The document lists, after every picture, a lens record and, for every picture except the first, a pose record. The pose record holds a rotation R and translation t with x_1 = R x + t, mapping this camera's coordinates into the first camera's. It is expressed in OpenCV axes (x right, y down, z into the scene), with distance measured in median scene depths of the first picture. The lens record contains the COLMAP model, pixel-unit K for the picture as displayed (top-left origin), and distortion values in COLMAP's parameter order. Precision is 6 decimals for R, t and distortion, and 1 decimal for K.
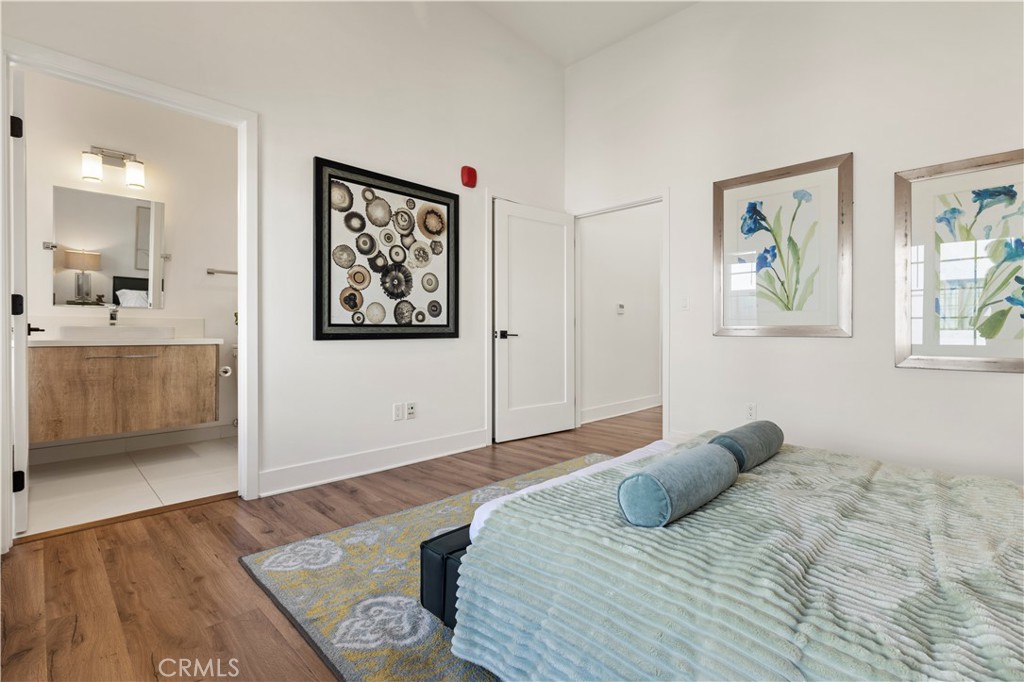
lens RADIAL K [[459.0, 0, 511.6], [0, 459.0, 332.4], [0, 0, 1]] dist [-0.000236, -0.000645]
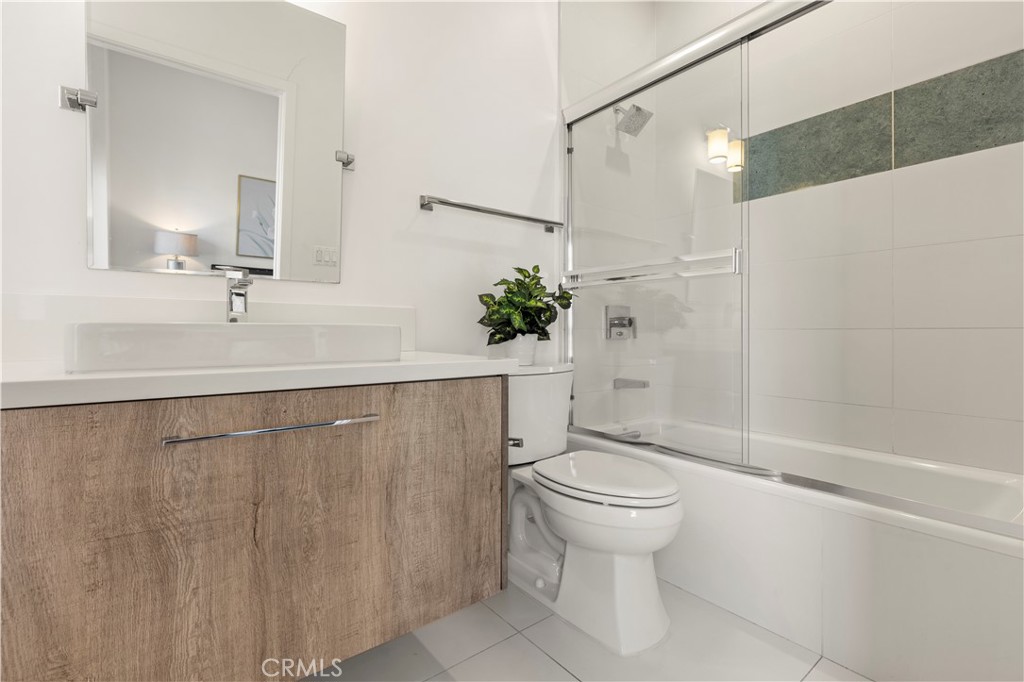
lens RADIAL K [[459.0, 0, 511.6], [0, 459.0, 332.4], [0, 0, 1]] dist [-0.000236, -0.000645]
pose [[0.992168, -0.005611, -0.124787, -0.651219], [0.005198, 0.999980, -0.003632, -0.005553], [0.124805, 0.002955, 0.992177, 0.712825]]
